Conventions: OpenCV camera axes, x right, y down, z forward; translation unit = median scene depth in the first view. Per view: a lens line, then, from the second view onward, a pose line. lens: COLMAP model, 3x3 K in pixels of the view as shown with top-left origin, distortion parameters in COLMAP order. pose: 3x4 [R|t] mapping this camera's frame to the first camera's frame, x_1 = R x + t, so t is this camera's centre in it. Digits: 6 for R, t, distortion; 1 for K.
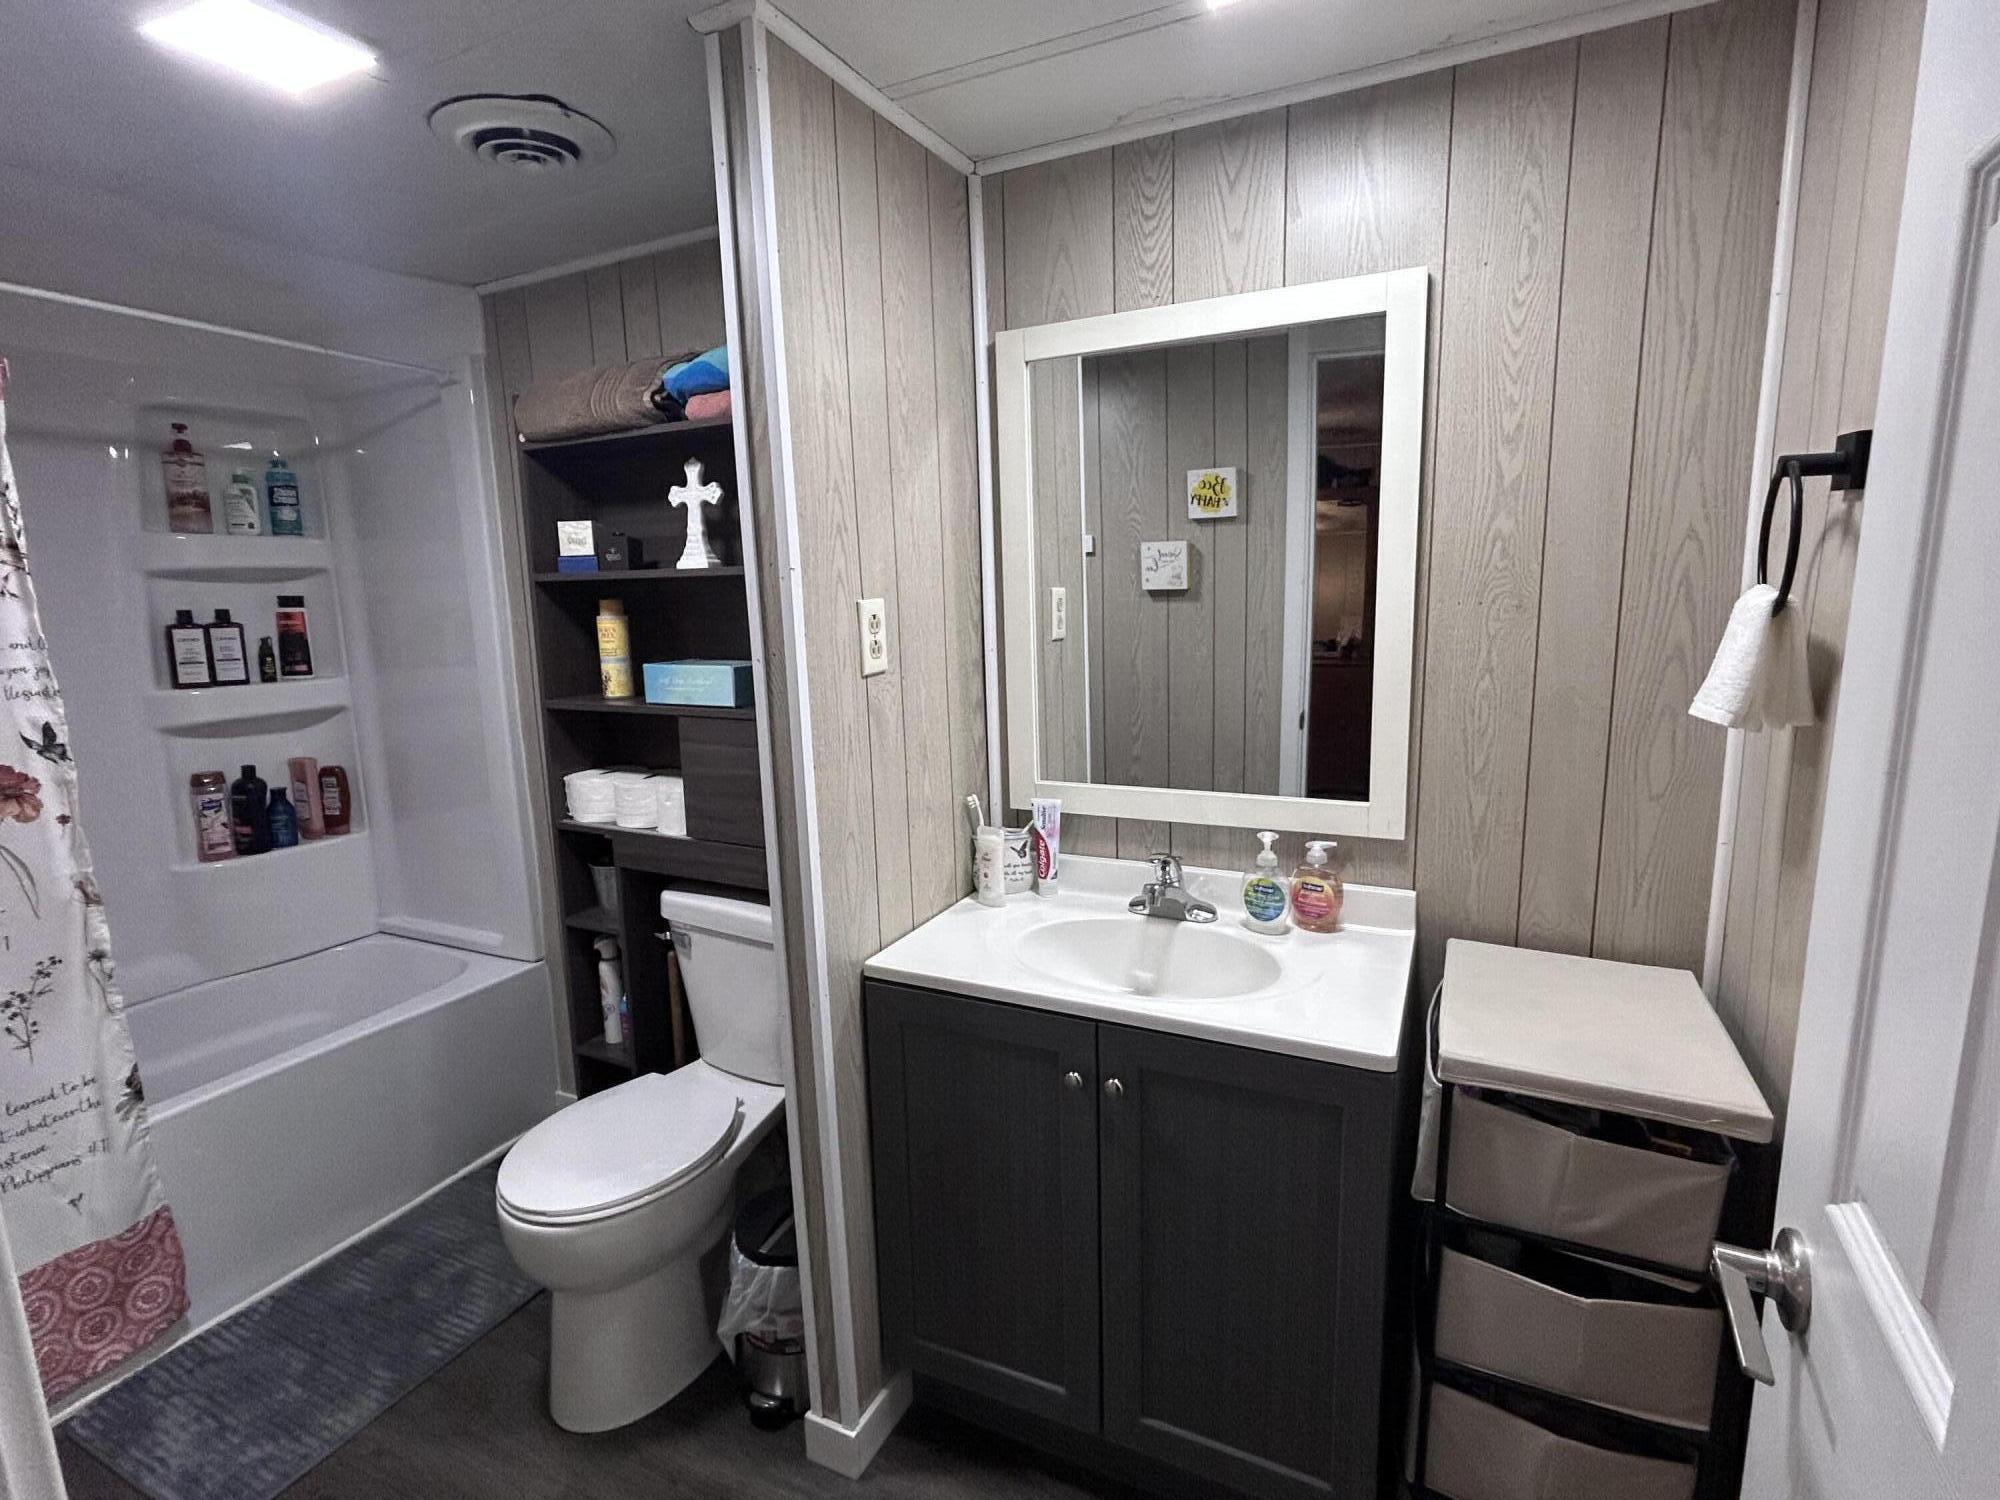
lens RADIAL K [[953.5, 0, 997.3], [0, 953.5, 748.1], [0, 0, 1]] dist [-0.003458, 0.000312]
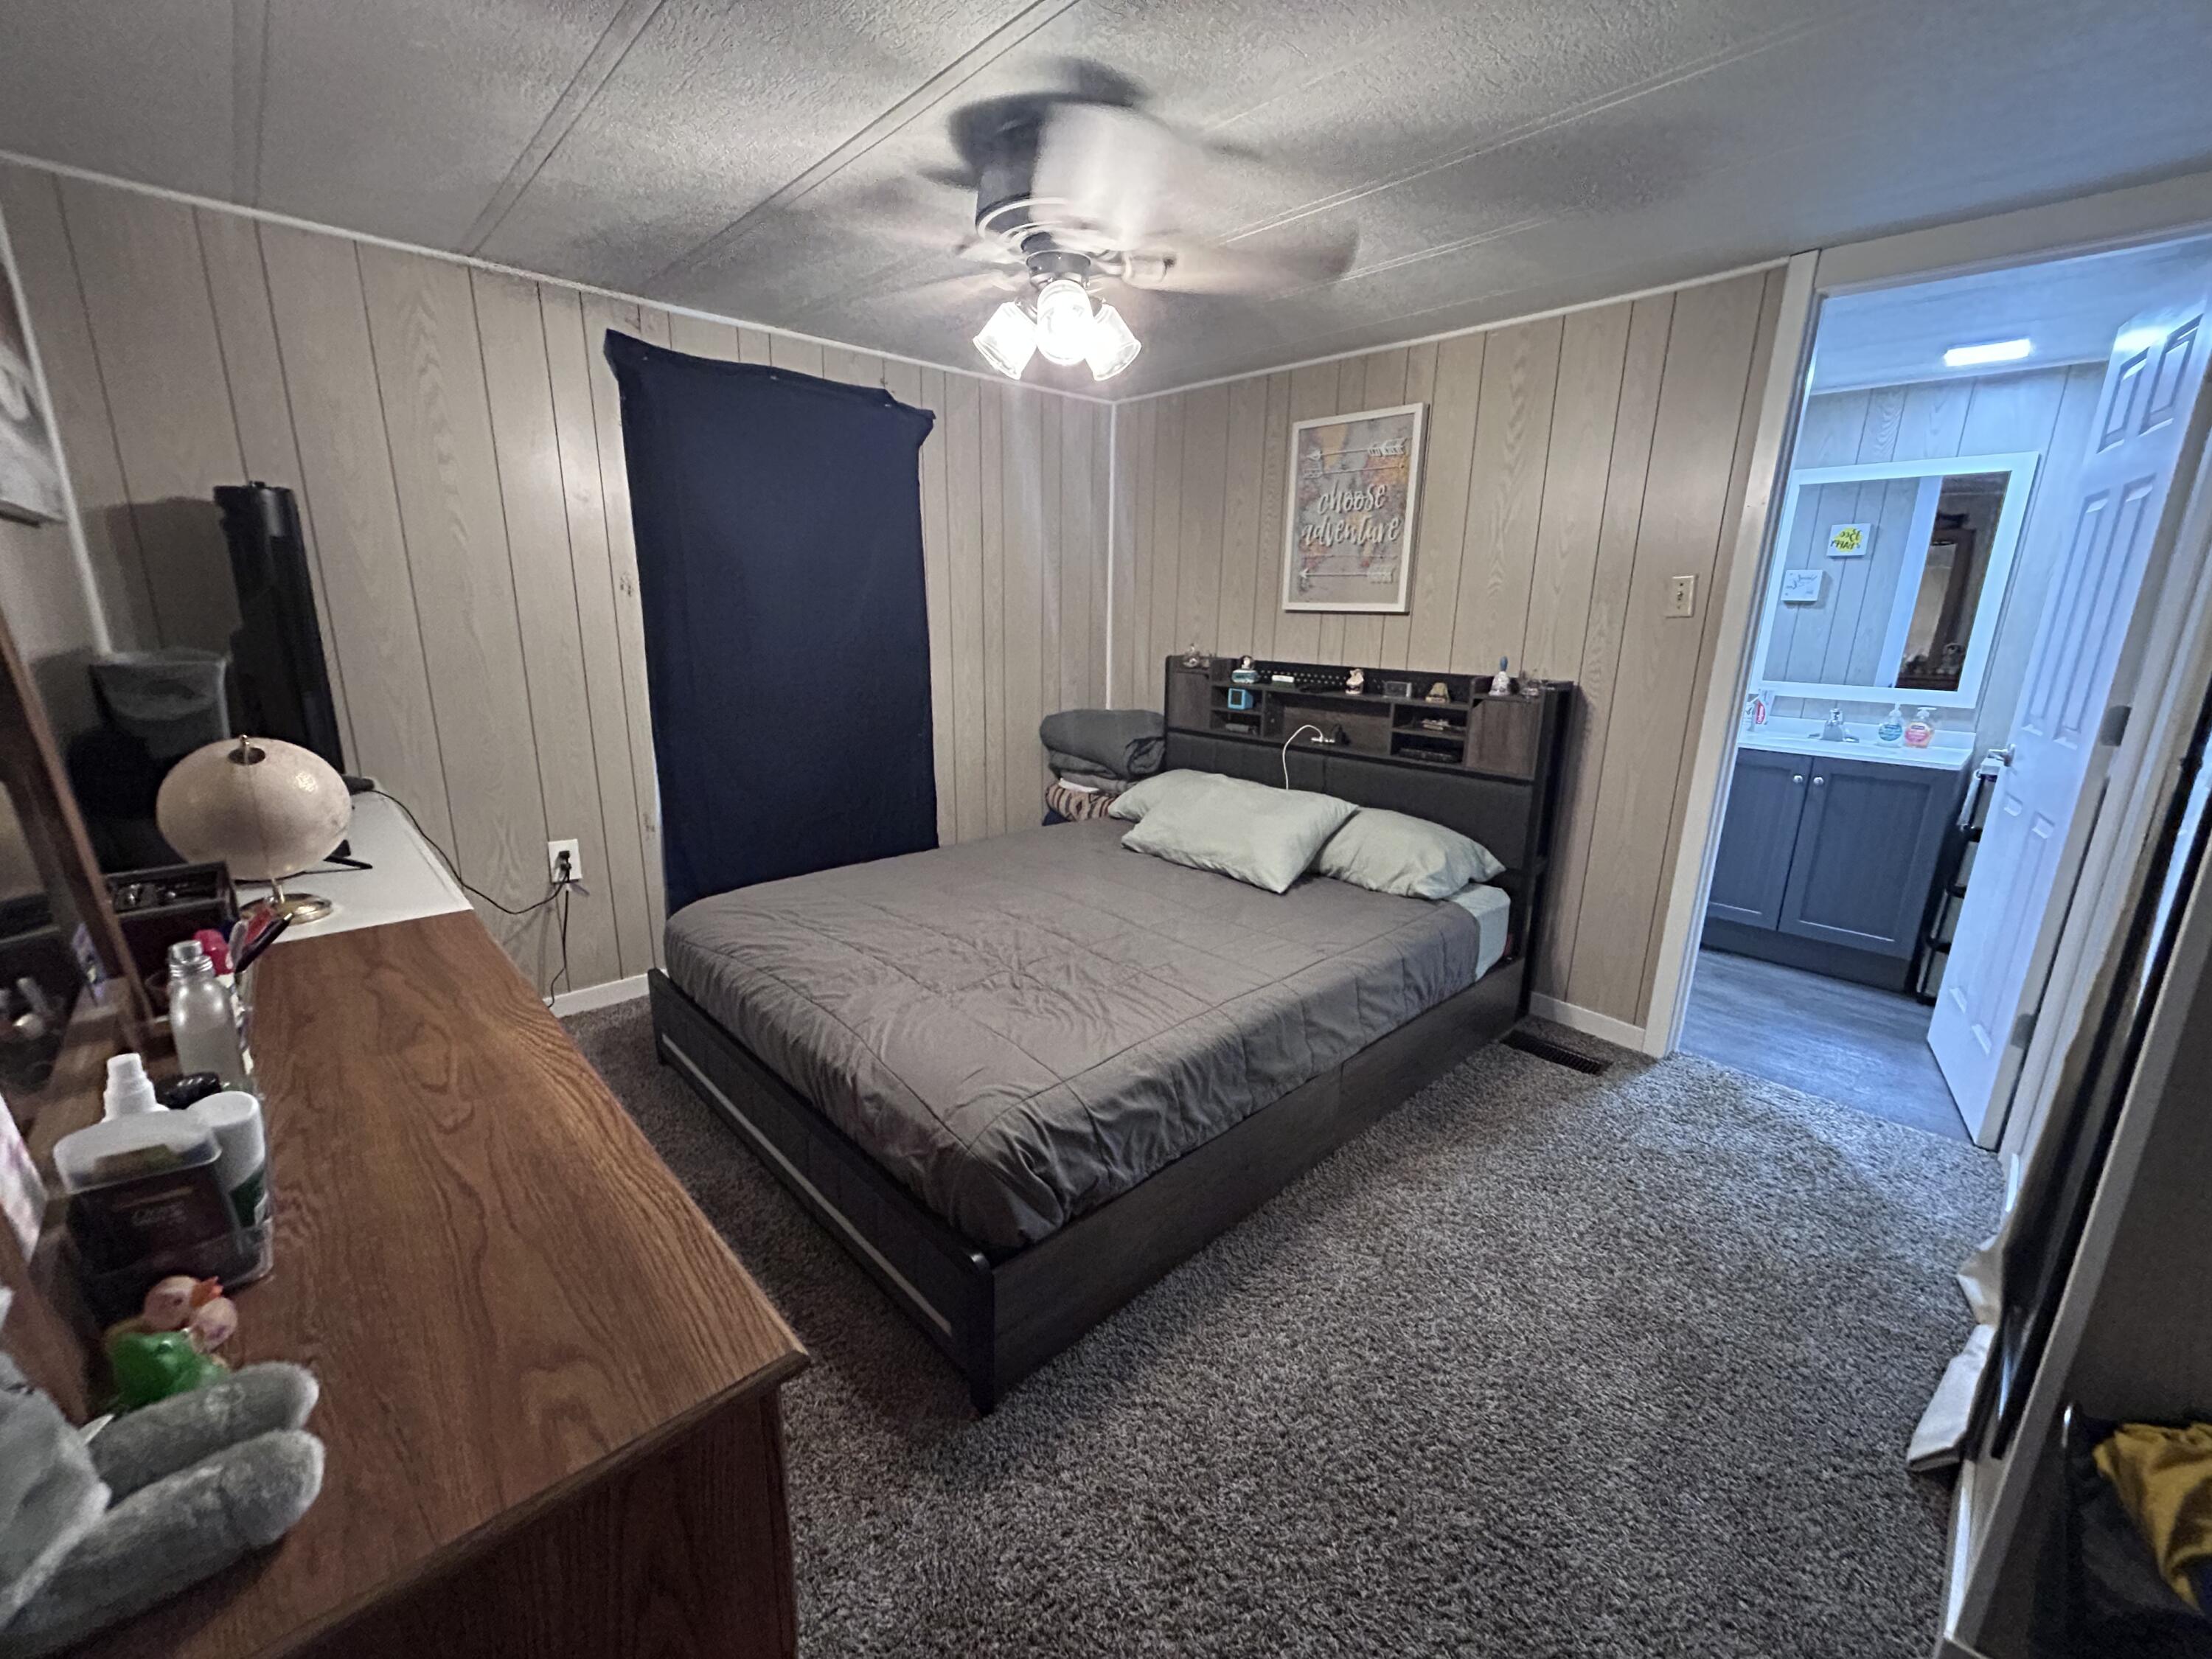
lens RADIAL K [[899.5, 0, 1090.6], [0, 899.5, 827.9], [0, 0, 1]] dist [-0.002916, 0.001406]
pose [[0.932241, 0.134269, -0.336005, -0.690552], [-0.107570, 0.989460, 0.096940, 0.355864], [0.345480, -0.054227, 0.936858, -1.550361]]
